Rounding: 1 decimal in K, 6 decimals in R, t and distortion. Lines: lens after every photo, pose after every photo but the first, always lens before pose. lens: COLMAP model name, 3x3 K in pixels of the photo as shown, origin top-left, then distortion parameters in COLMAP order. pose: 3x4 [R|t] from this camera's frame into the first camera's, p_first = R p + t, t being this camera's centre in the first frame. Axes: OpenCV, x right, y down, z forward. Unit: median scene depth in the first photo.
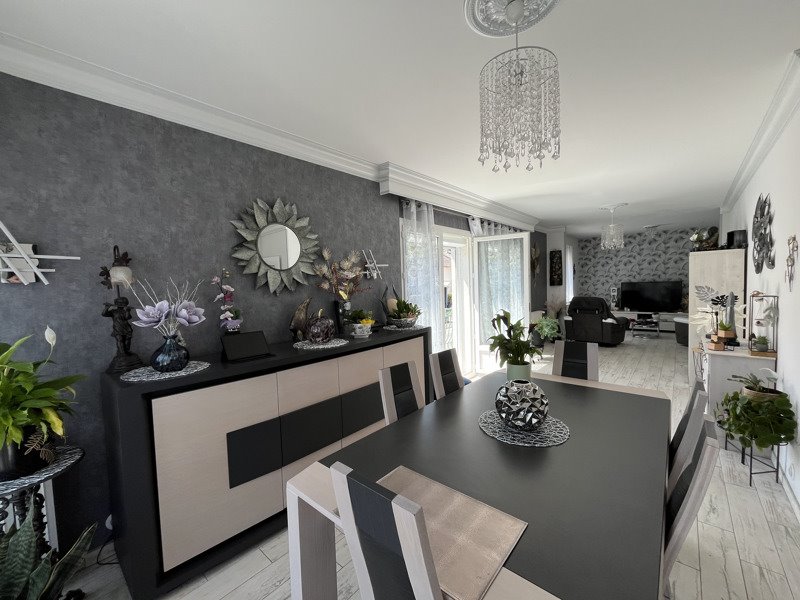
lens RADIAL K [[322.6, 0, 399.6], [0, 322.6, 300.9], [0, 0, 1]] dist [-0.003149, -0.000157]
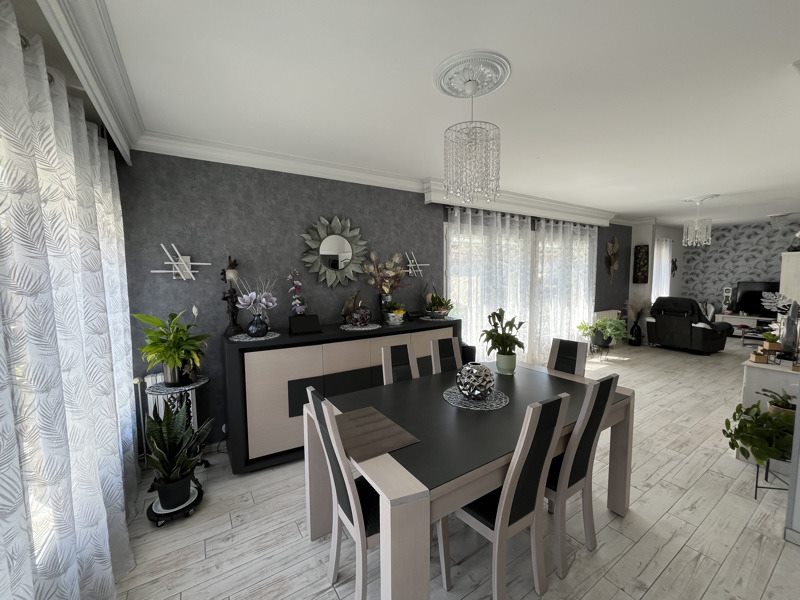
lens RADIAL K [[322.6, 0, 400.9], [0, 322.6, 300.9], [0, 0, 1]] dist [-0.003149, -0.000157]
pose [[0.961323, 0.044508, -0.271803, 0.273811], [-0.035225, 0.998620, 0.038942, -0.030949], [0.273161, -0.027862, 0.961565, -0.223140]]
